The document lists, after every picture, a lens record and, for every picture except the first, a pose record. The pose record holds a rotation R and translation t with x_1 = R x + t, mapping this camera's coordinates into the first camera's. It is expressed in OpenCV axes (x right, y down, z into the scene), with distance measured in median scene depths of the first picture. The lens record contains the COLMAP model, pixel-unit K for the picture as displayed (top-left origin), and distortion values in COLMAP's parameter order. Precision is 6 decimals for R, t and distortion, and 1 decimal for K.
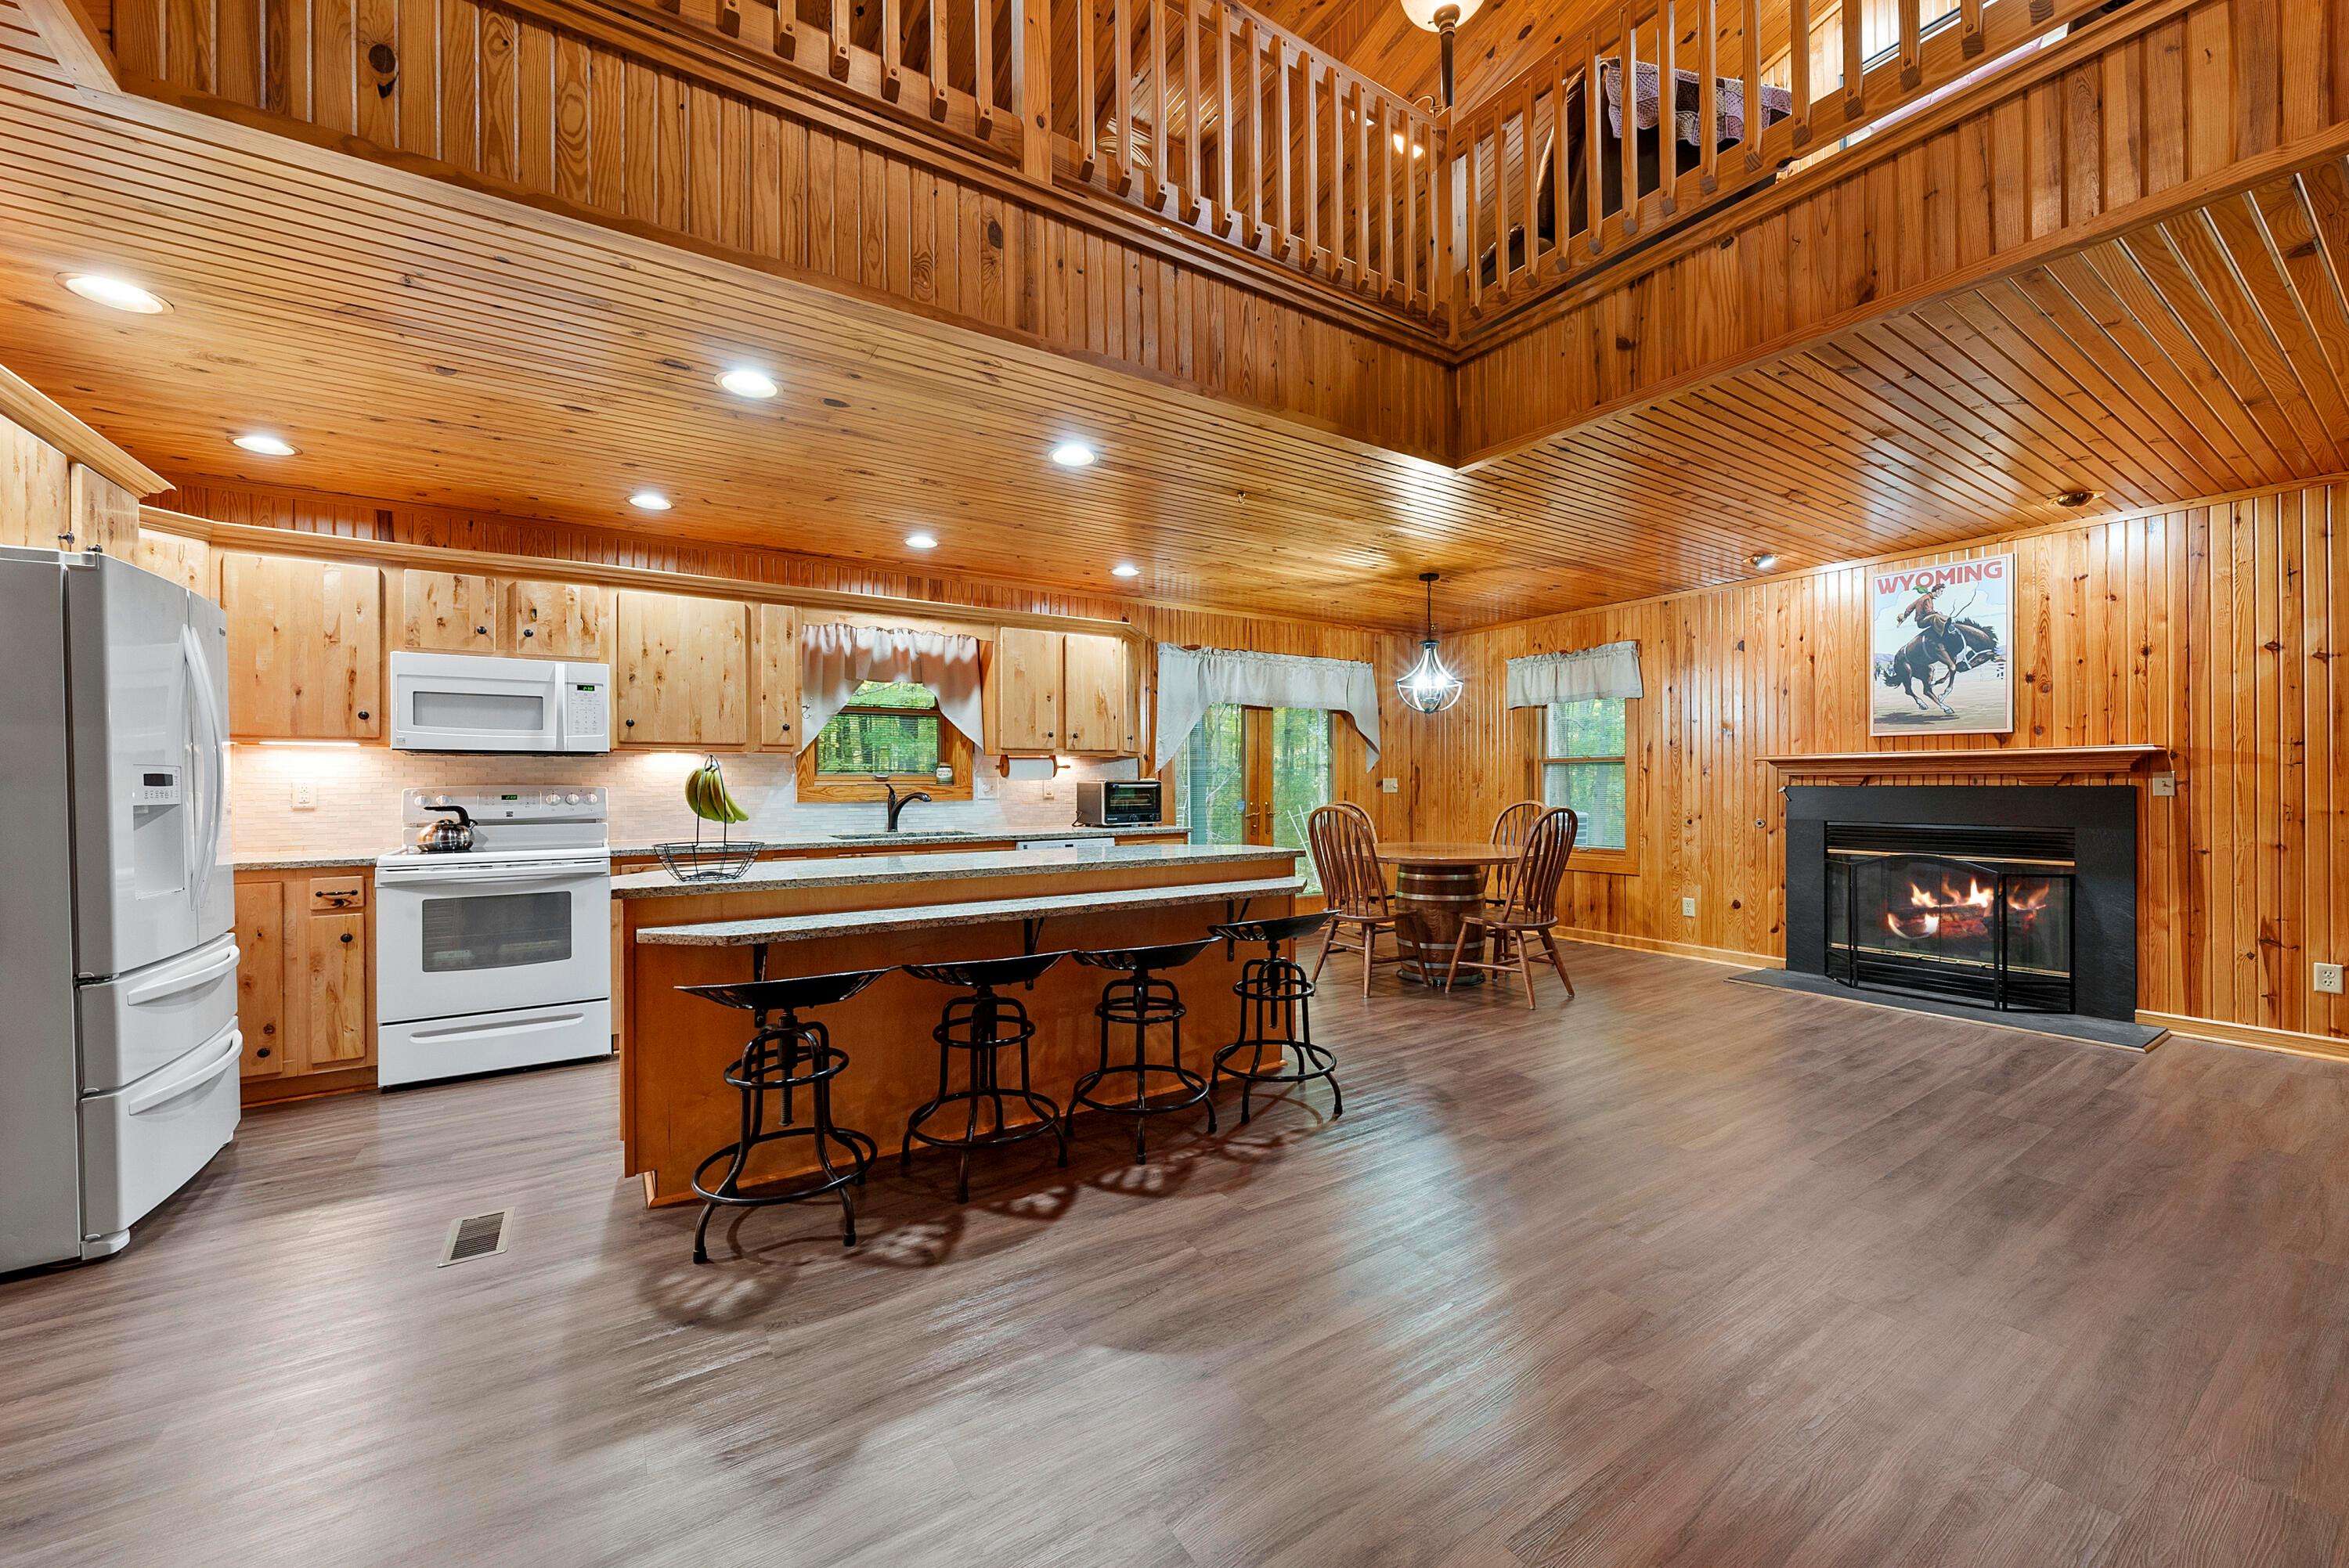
lens RADIAL K [[888.4, 0, 1170.4], [0, 888.4, 781.4], [0, 0, 1]] dist [-0.003757, 0.000359]
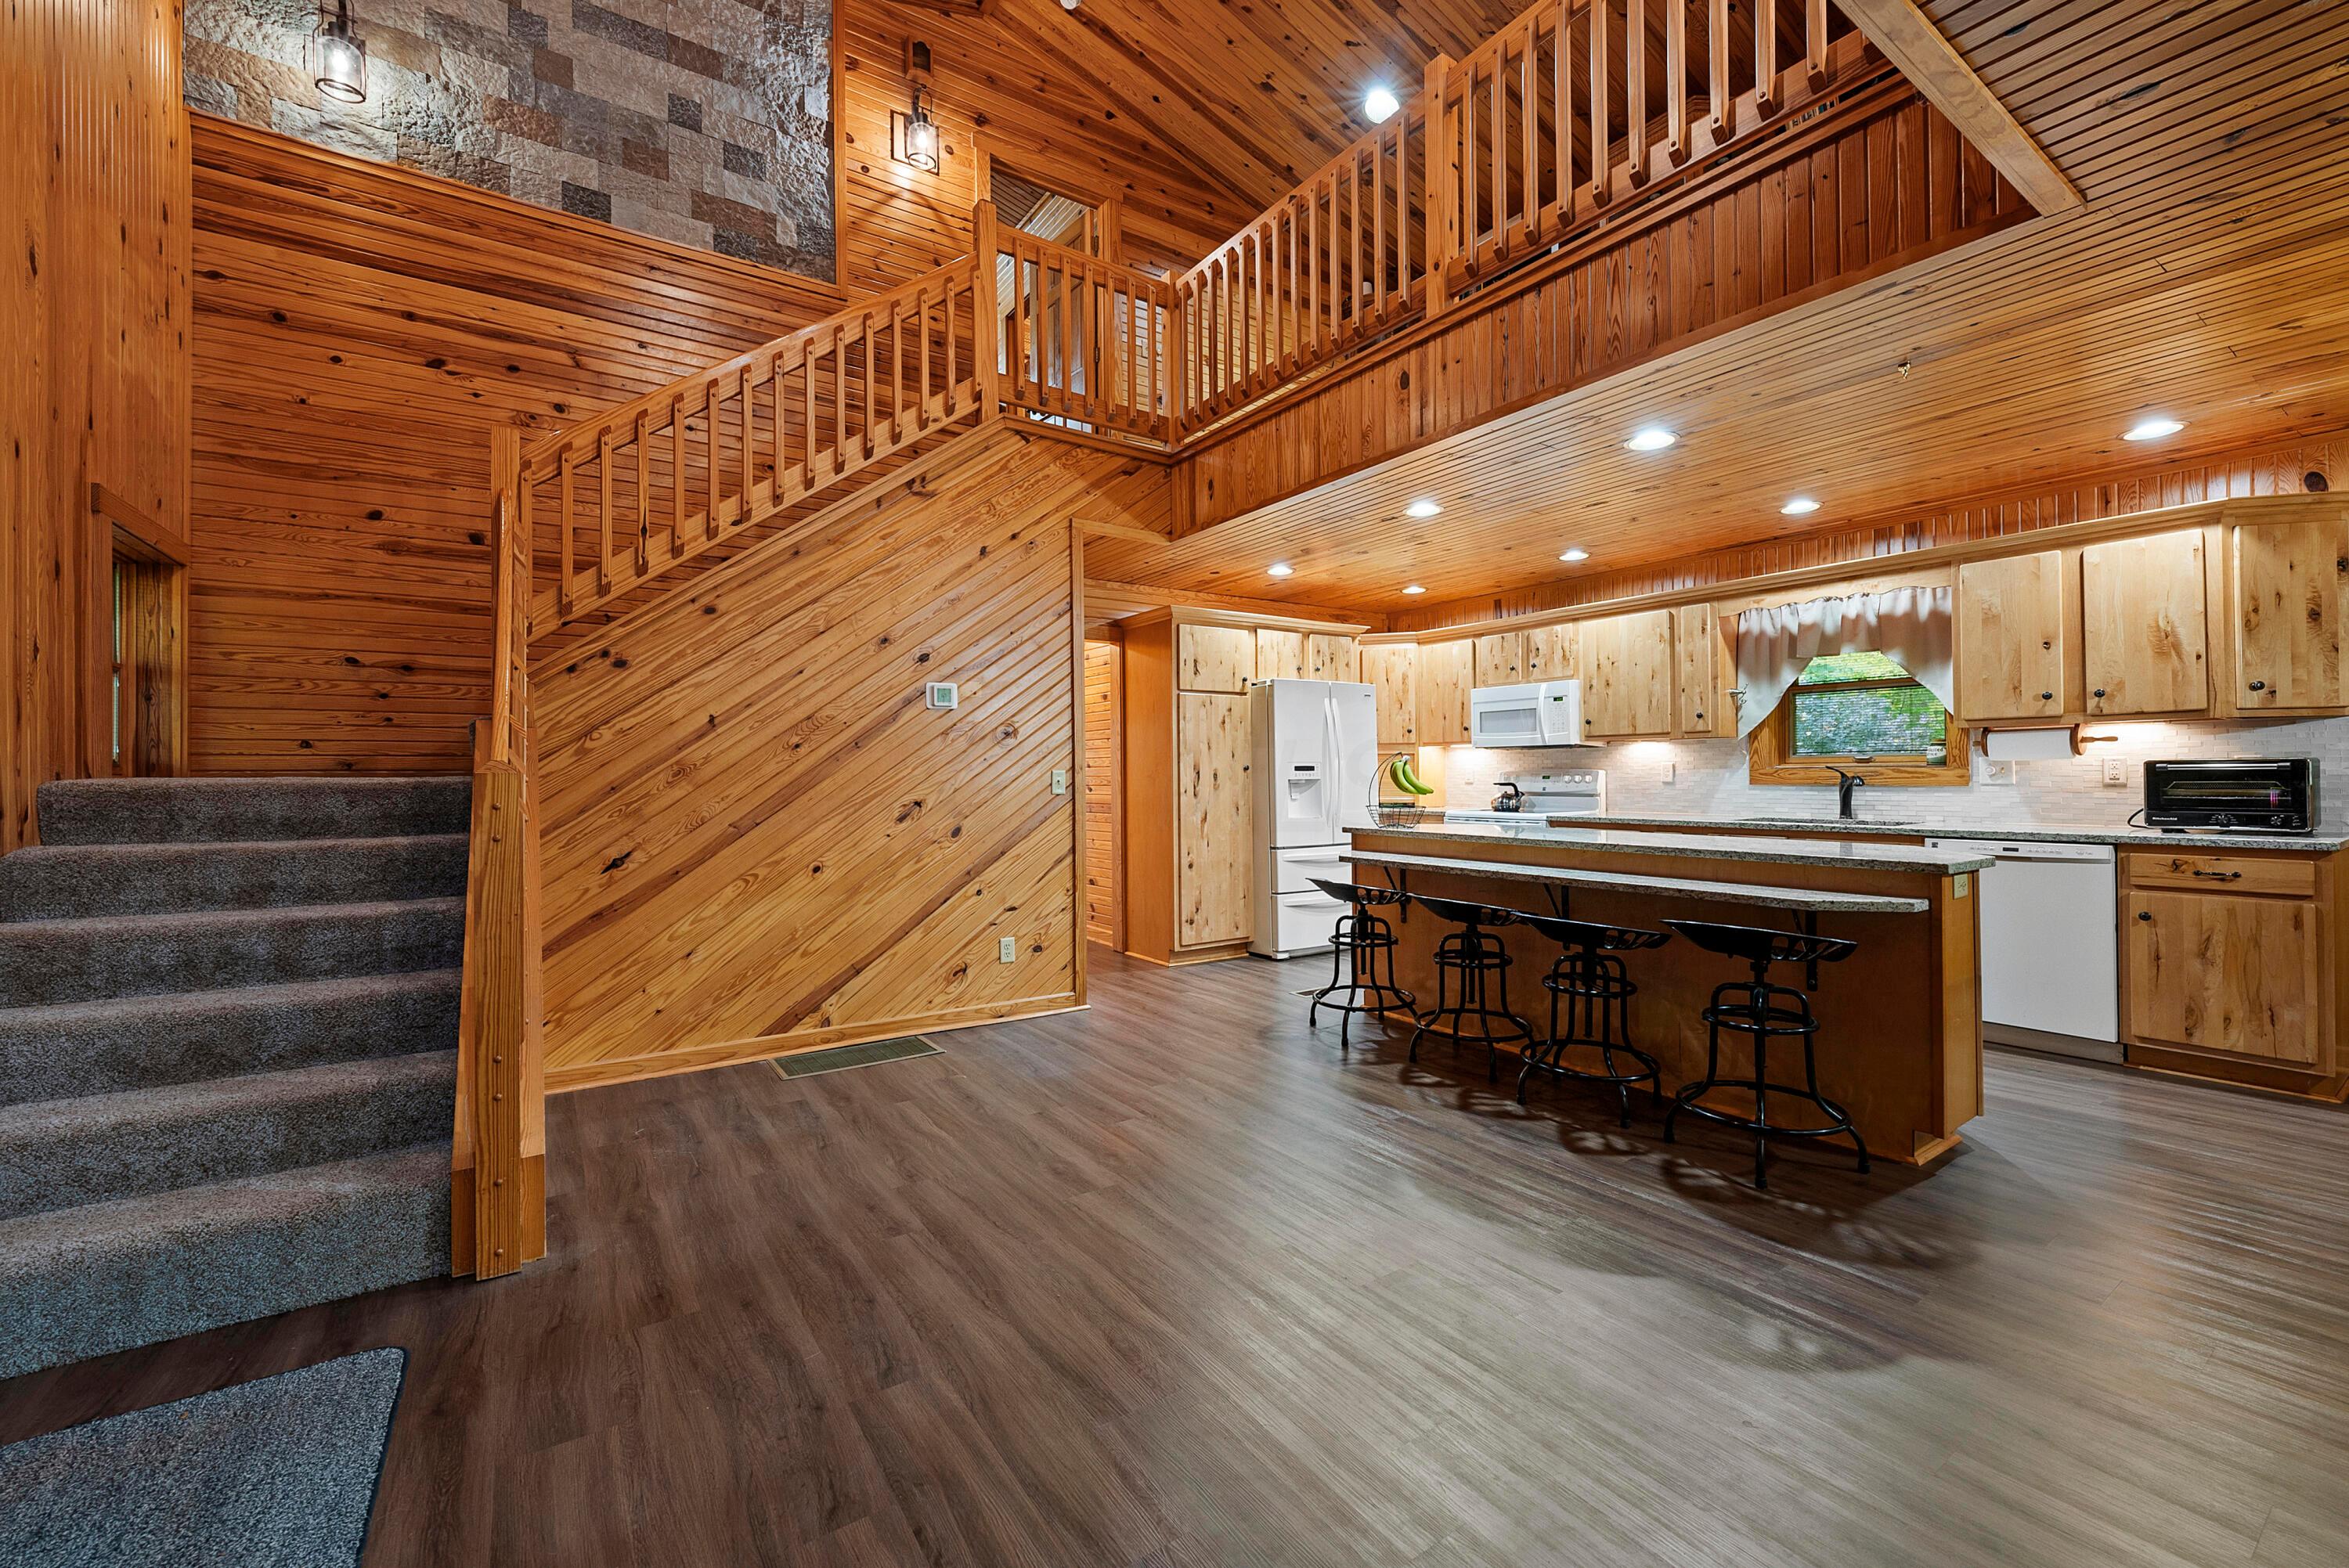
lens RADIAL K [[945.2, 0, 1184.6], [0, 945.2, 772.2], [0, 0, 1]] dist [-0.001085, 0.000644]
pose [[0.020493, 0.001858, -0.999788, 0.764724], [0.011292, 0.999934, 0.002090, -0.000530], [0.999726, -0.011333, 0.020470, 0.361417]]
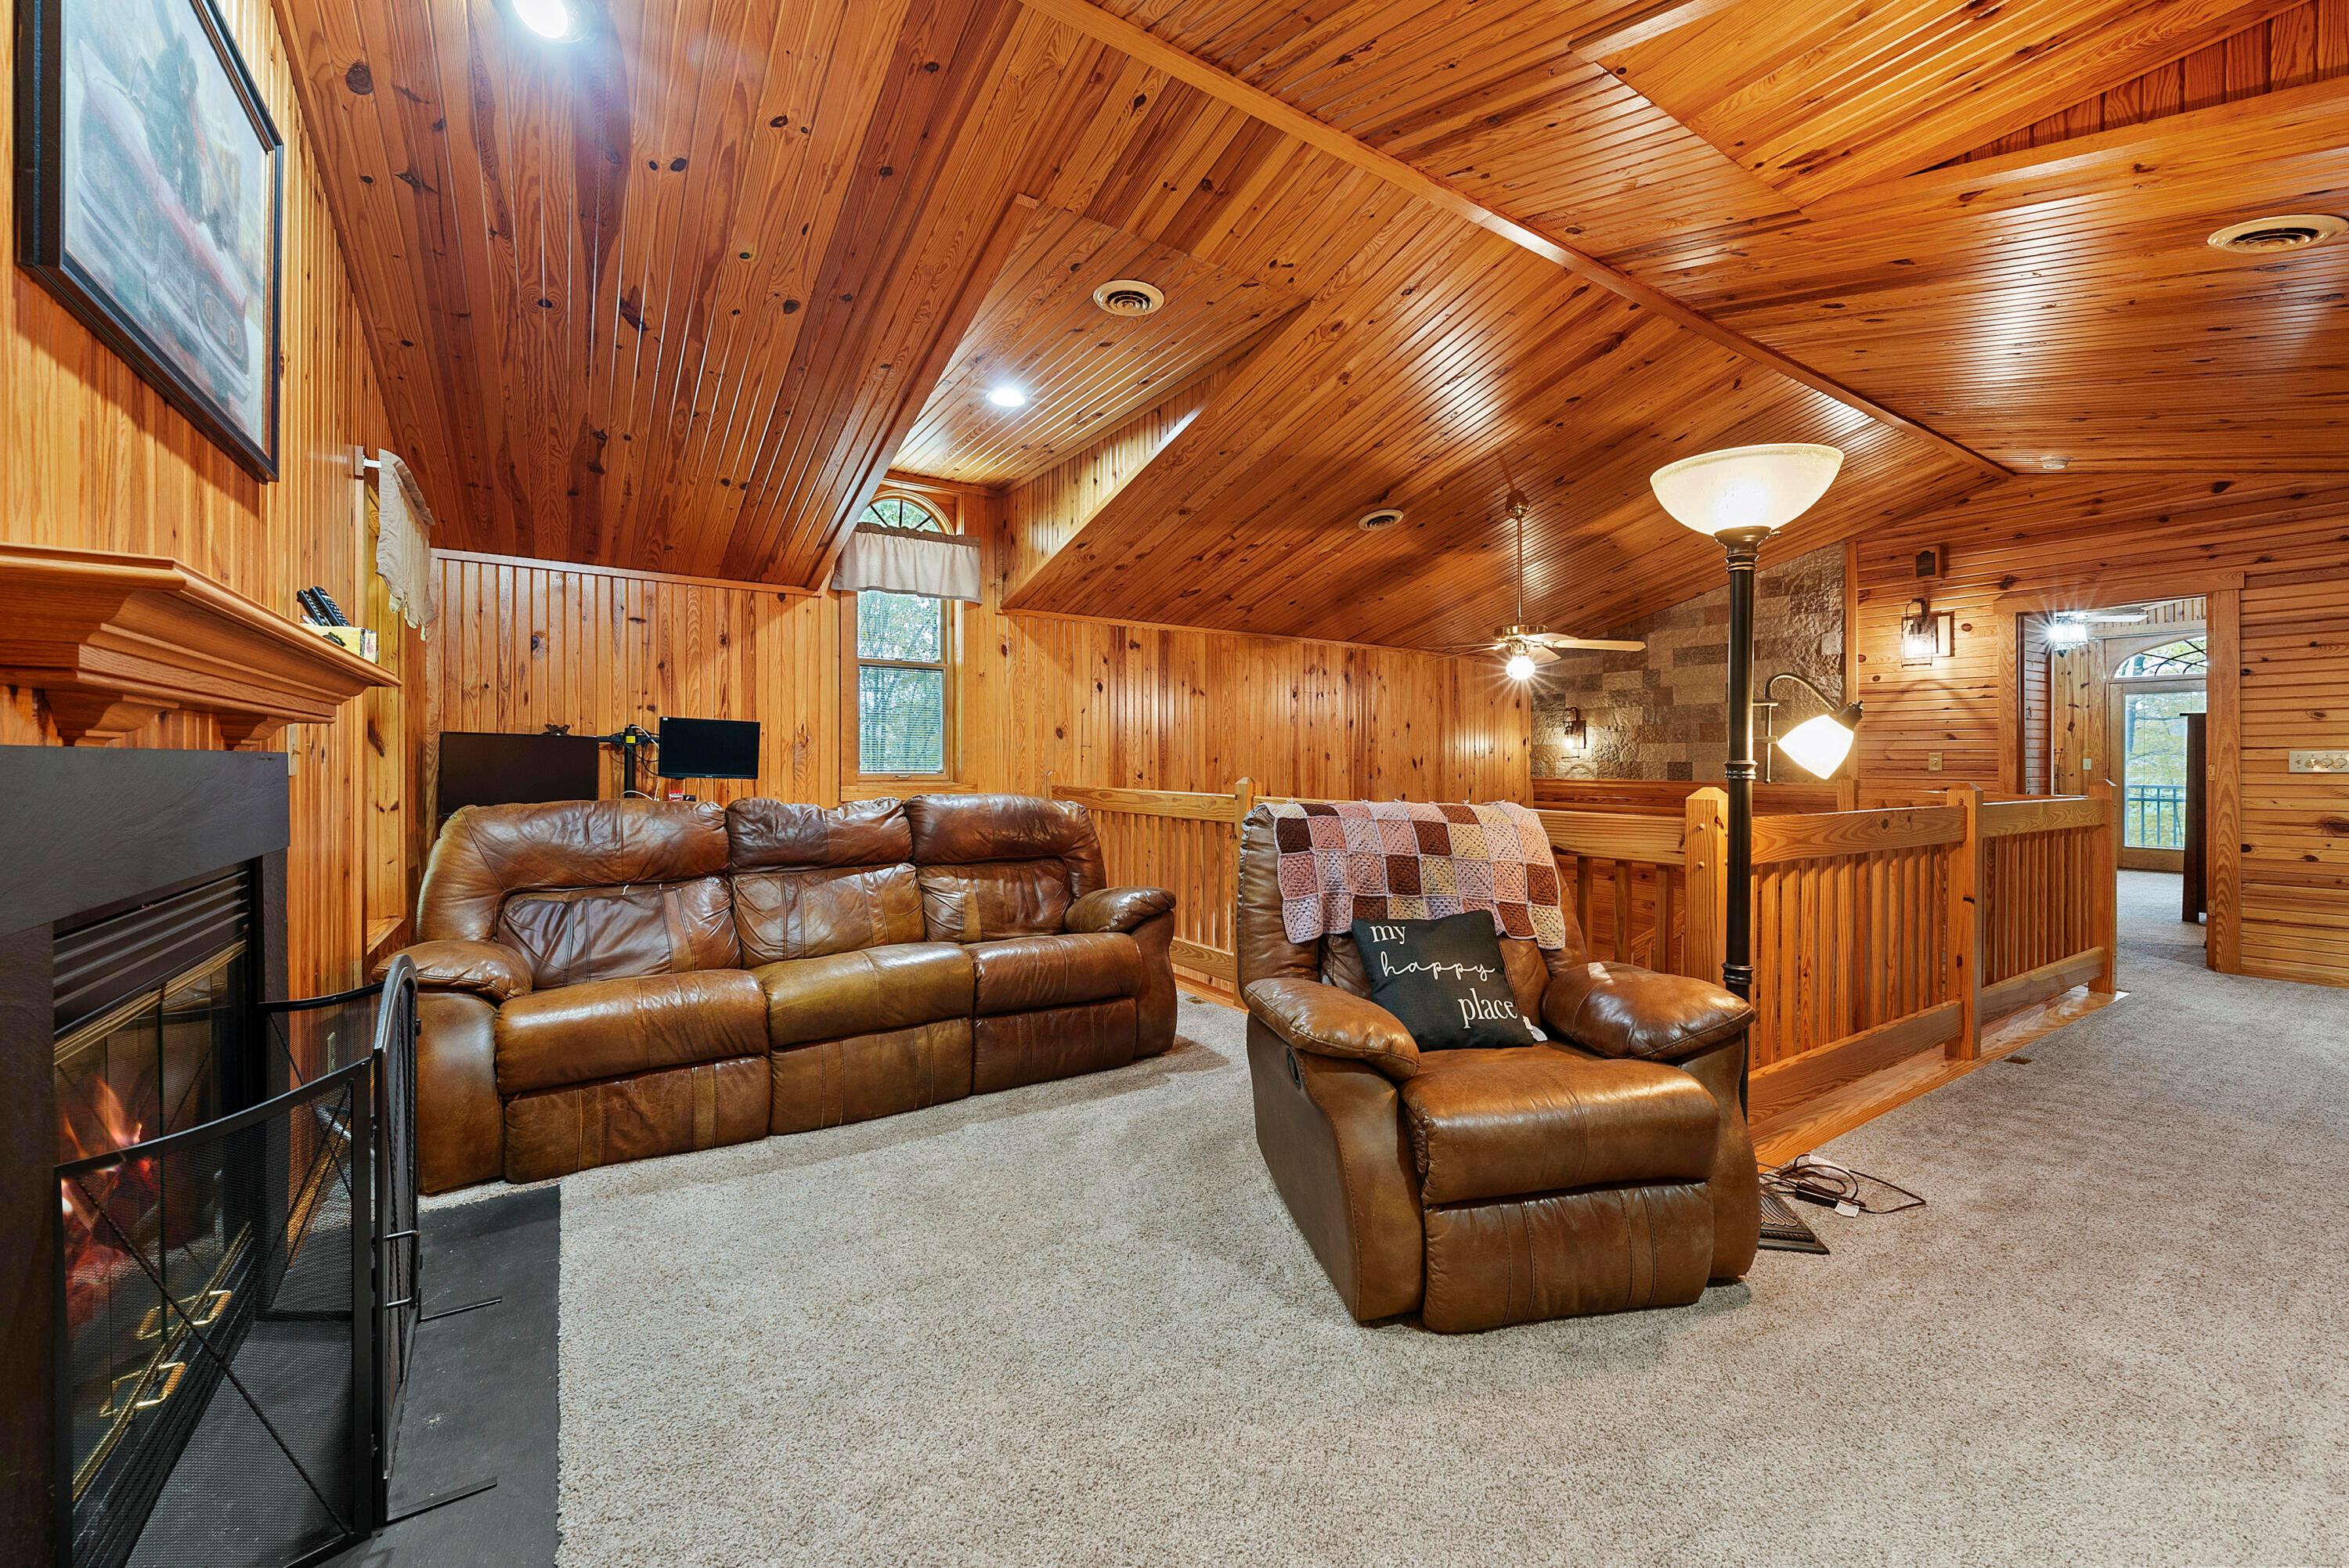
lens RADIAL K [[945.2, 0, 1182.1], [0, 945.2, 767.5], [0, 0, 1]] dist [-0.001085, 0.000644]
pose [[-0.999923, 0.001339, -0.012313, 0.622574], [0.001323, 0.999998, 0.001308, -0.669454], [0.012315, 0.001292, -0.999923, 1.470245]]
